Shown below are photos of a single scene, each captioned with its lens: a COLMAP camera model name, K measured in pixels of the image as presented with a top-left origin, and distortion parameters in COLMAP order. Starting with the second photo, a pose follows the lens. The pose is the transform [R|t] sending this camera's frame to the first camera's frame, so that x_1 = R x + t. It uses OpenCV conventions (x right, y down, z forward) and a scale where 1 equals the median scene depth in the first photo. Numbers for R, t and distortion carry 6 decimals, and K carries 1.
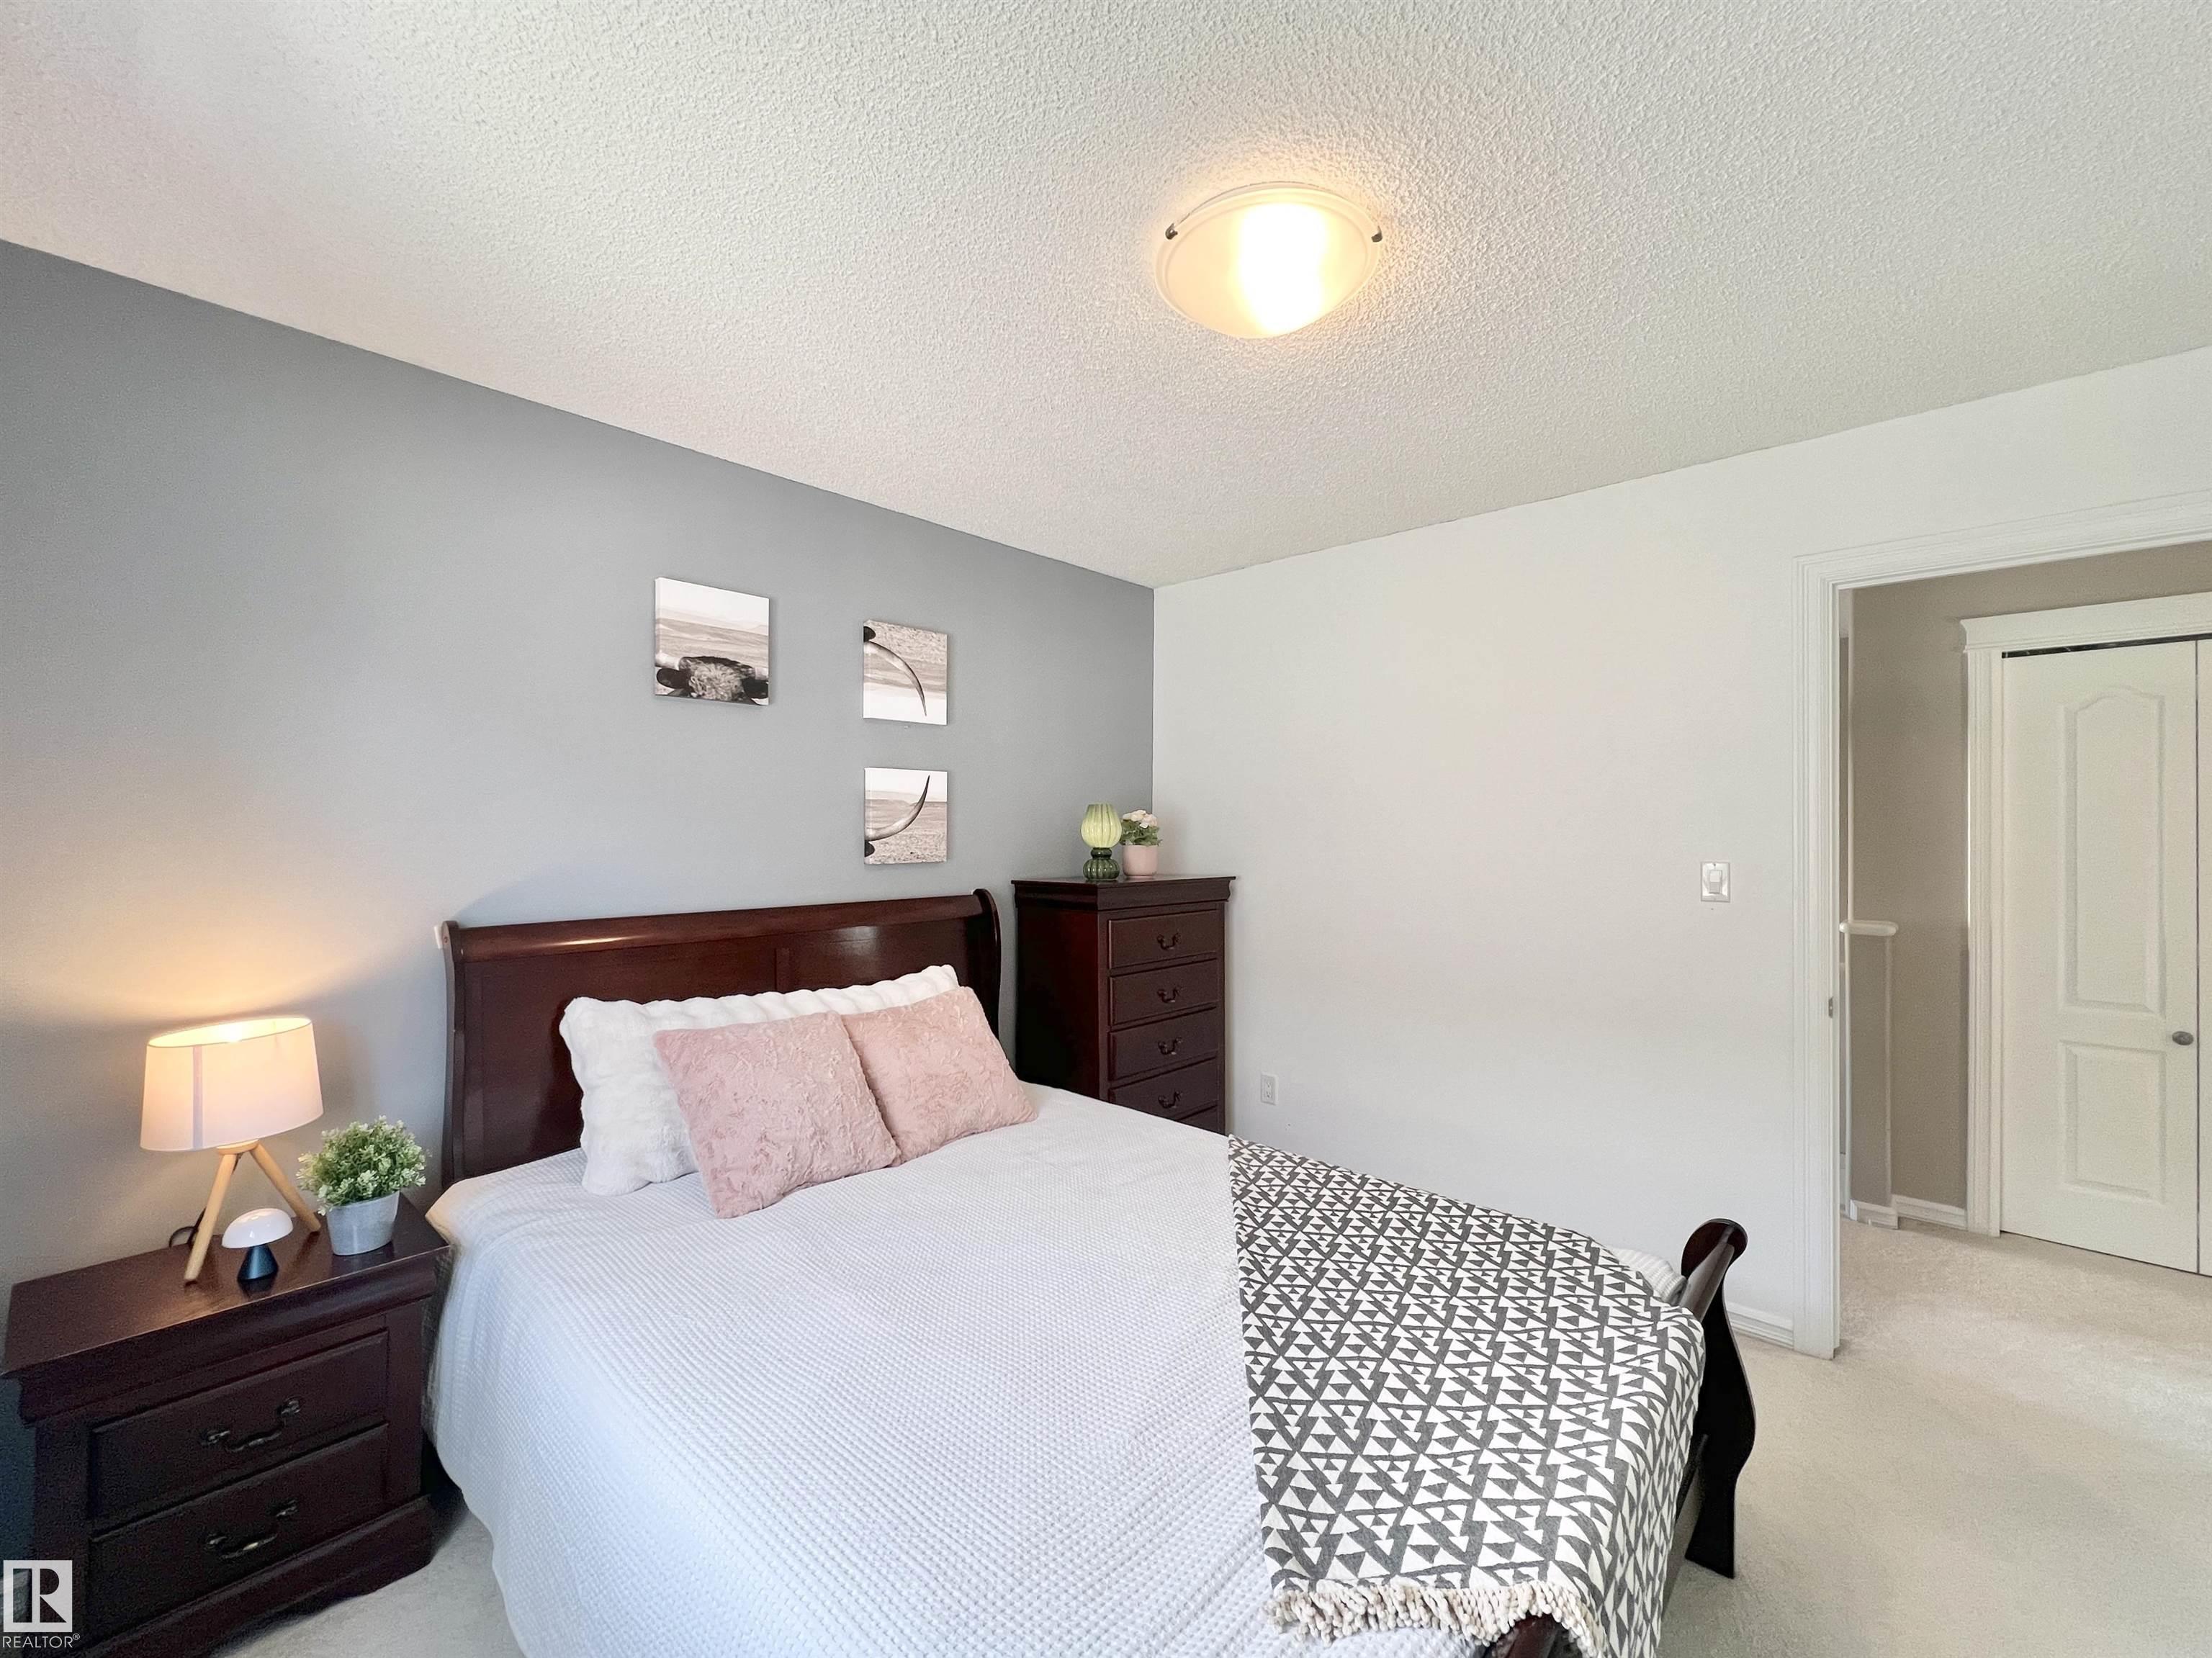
lens RADIAL K [[894.8, 0, 1110.7], [0, 894.8, 827.2], [0, 0, 1]] dist [-0.002836, -0.000102]
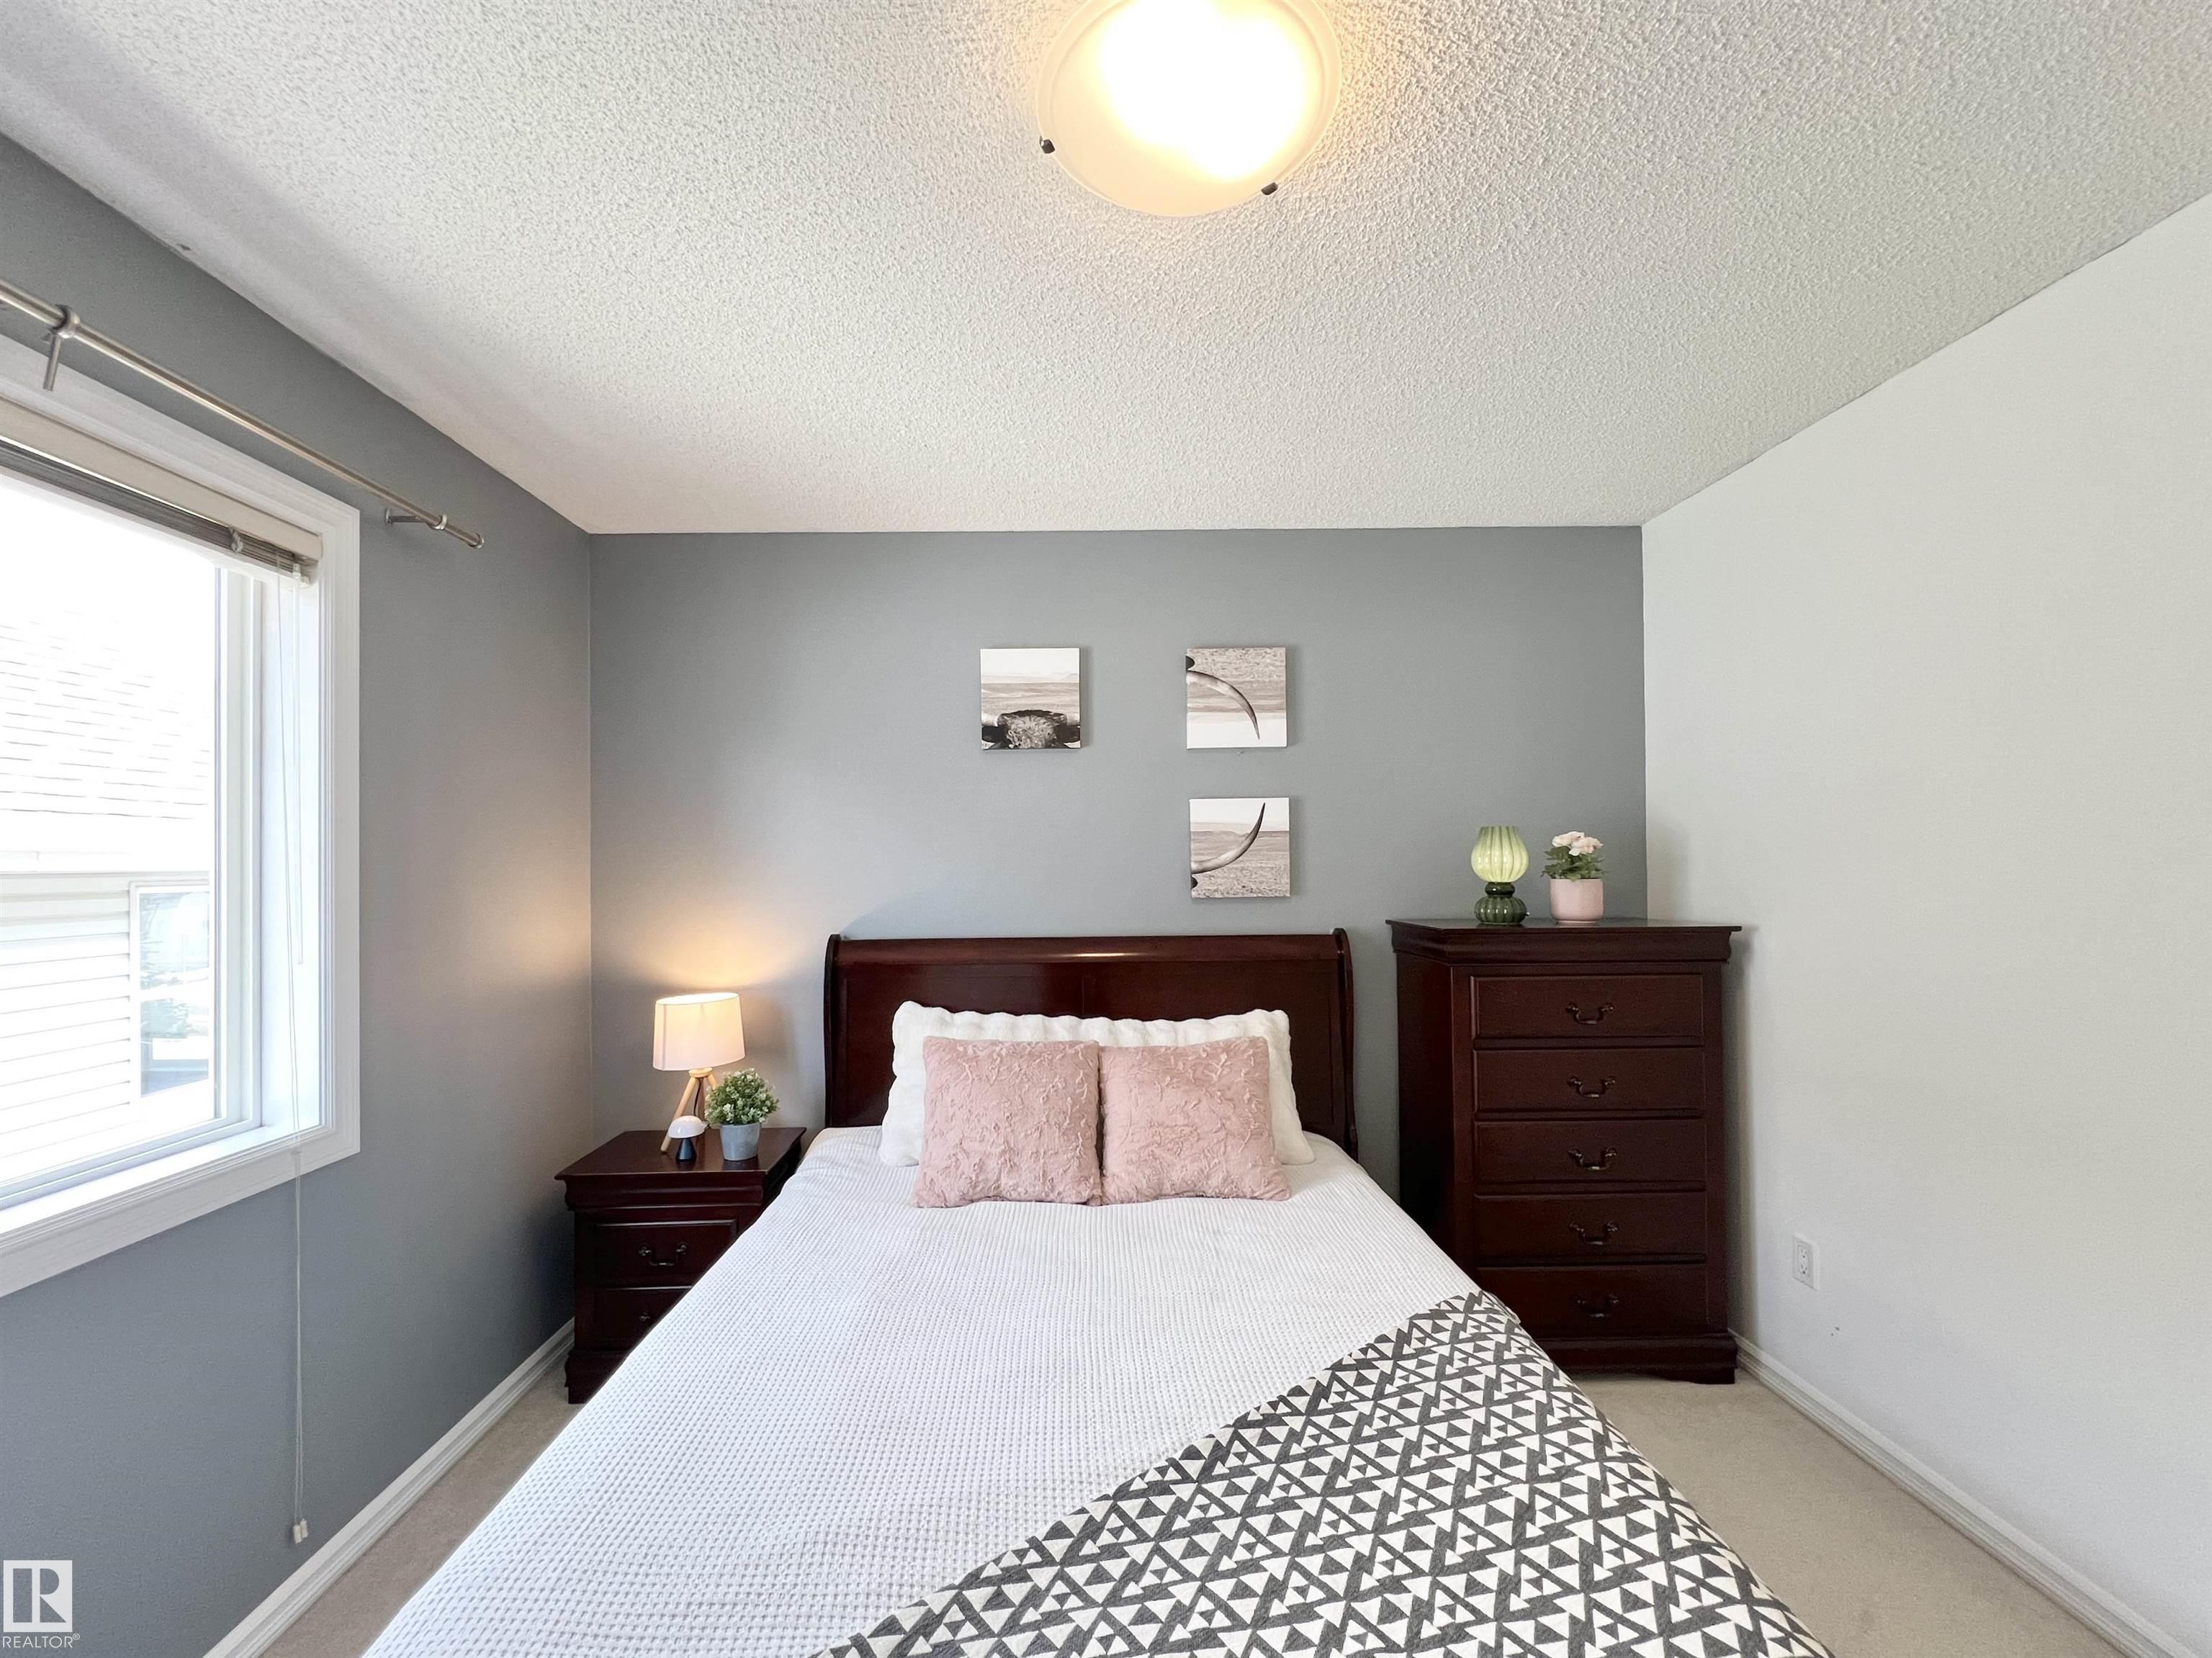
lens RADIAL K [[902.5, 0, 1098.8], [0, 902.5, 854.2], [0, 0, 1]] dist [-0.001912, -0.000033]
pose [[0.693393, -0.017236, -0.720354, 0.370055], [0.014787, 0.999844, -0.009690, 0.001690], [0.720408, -0.003932, 0.693539, 0.242407]]
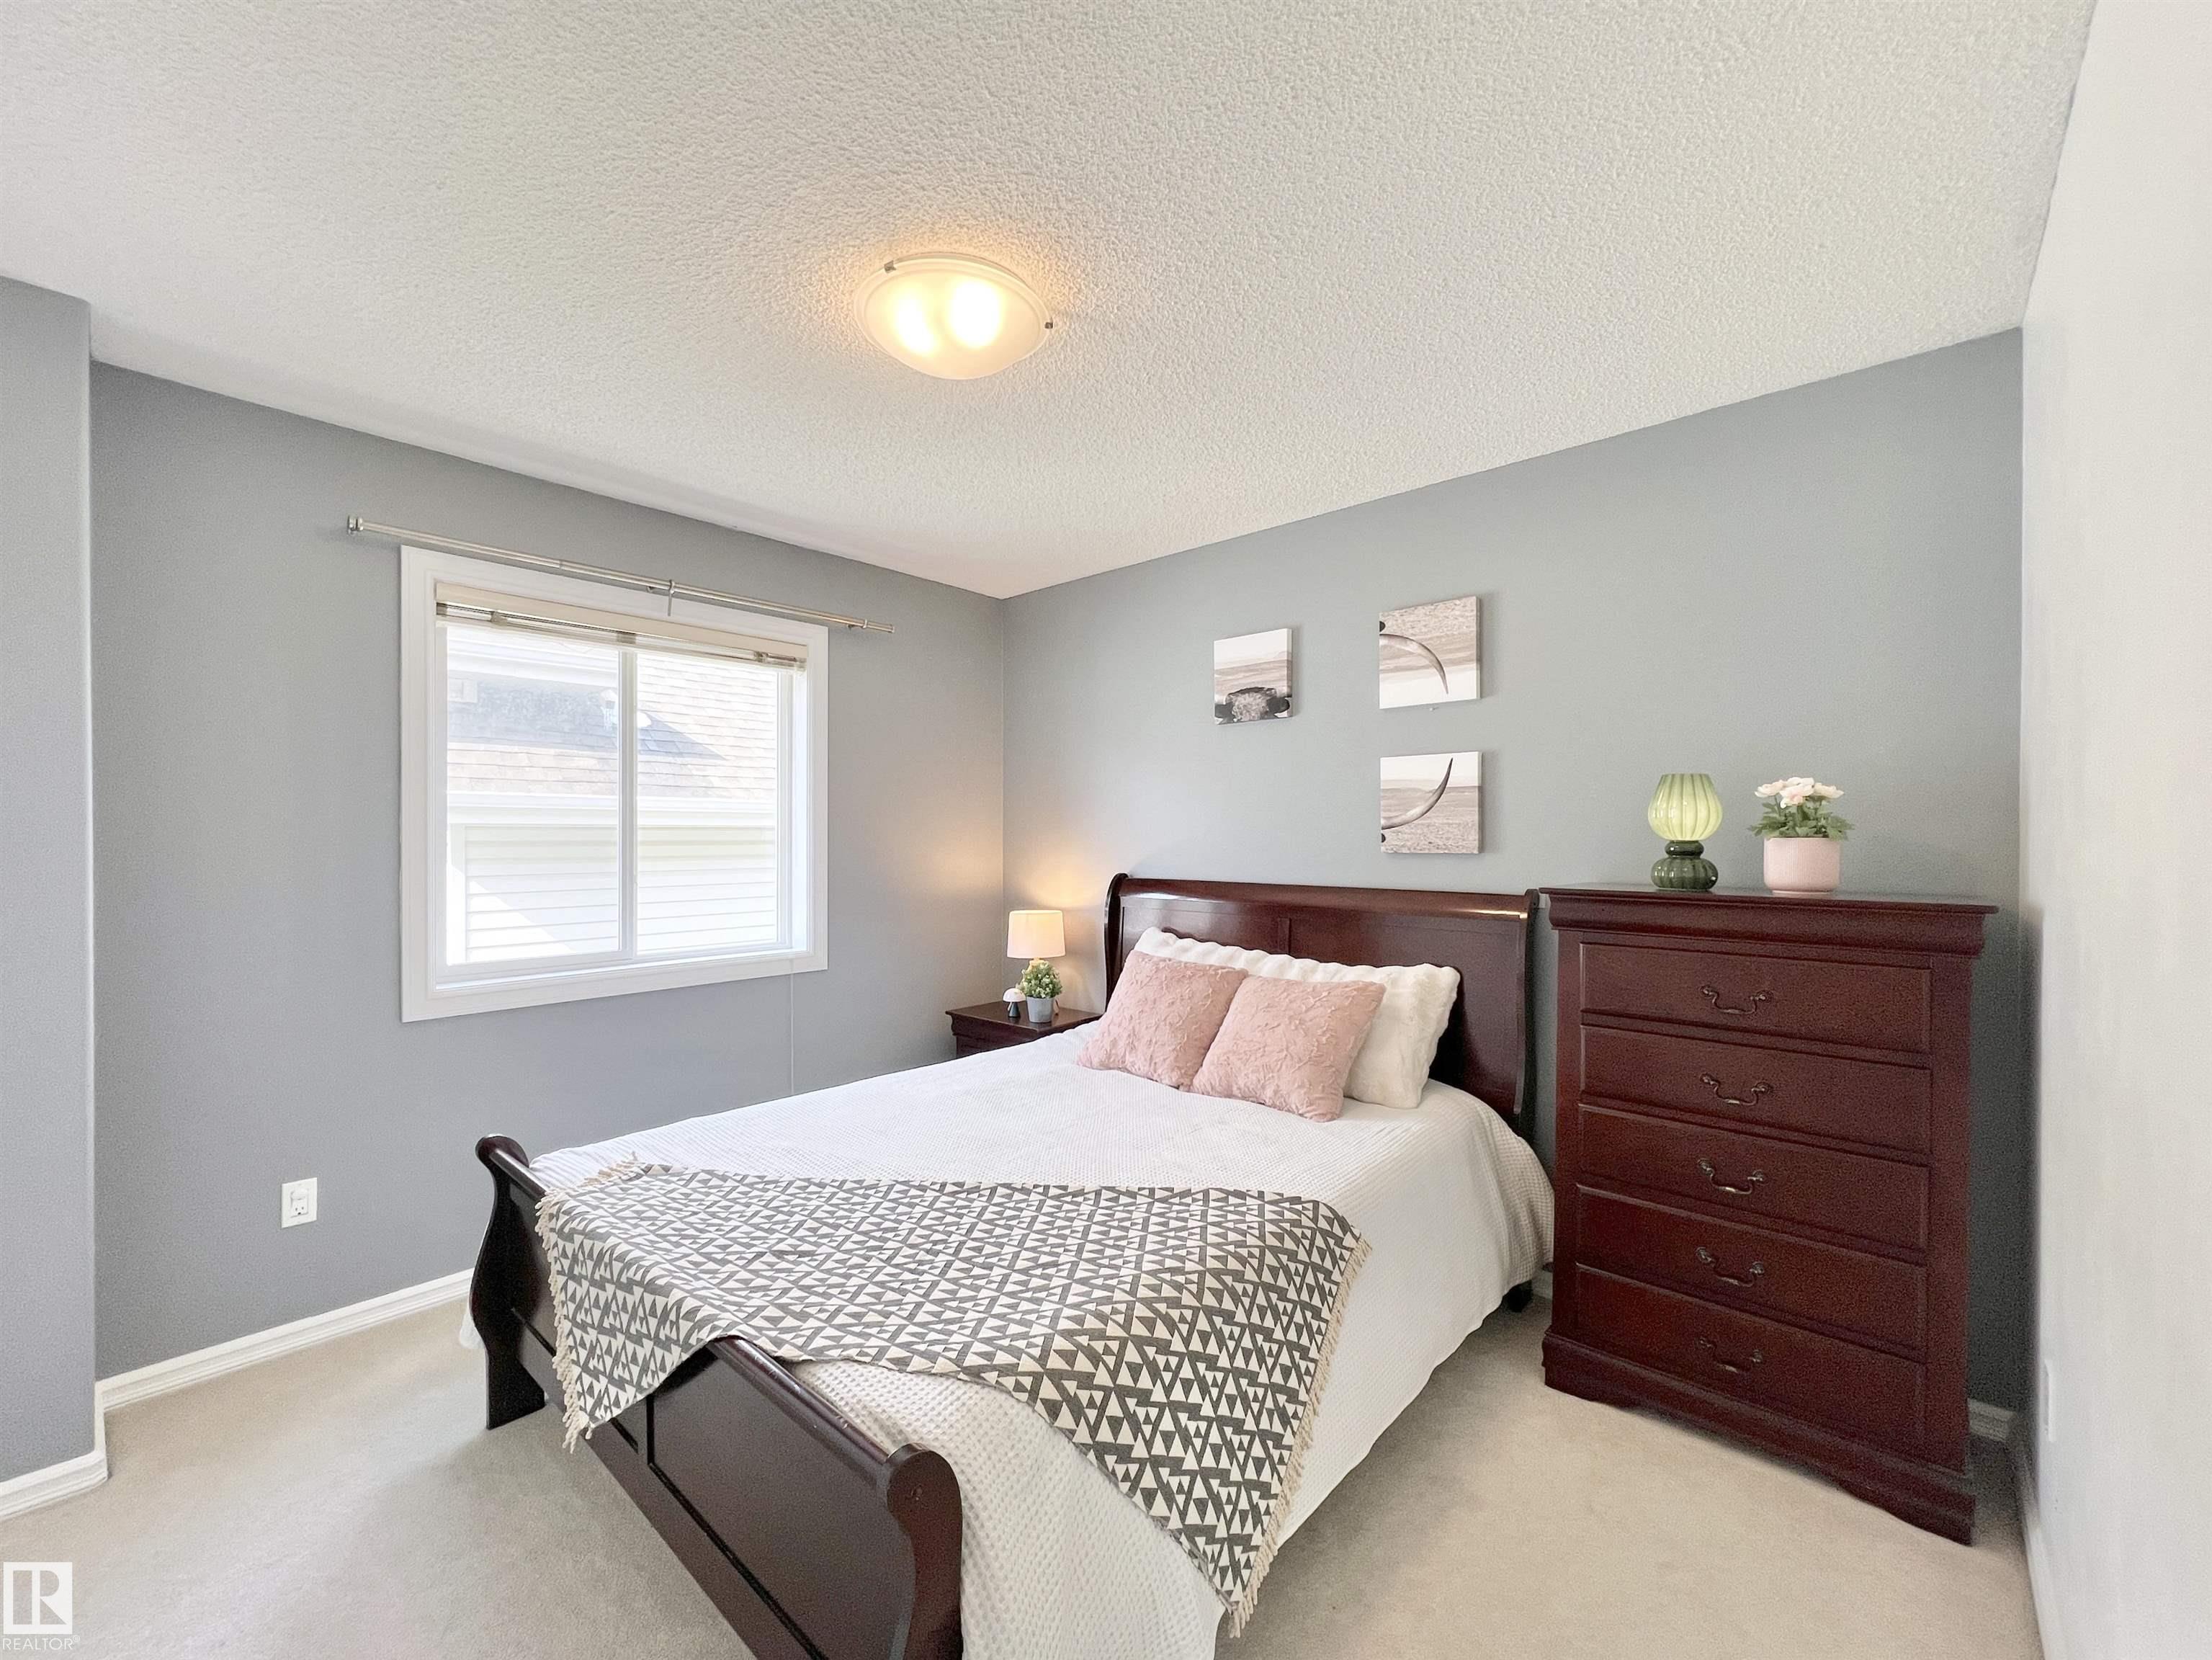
lens RADIAL K [[912.6, 0, 1100.4], [0, 912.6, 838.4], [0, 0, 1]] dist [-0.004845, 0.000183]
pose [[0.005048, 0.000958, -0.999987, 0.769245], [0.001944, 0.999998, 0.000968, 0.023816], [0.999985, -0.001948, 0.005046, 0.672824]]
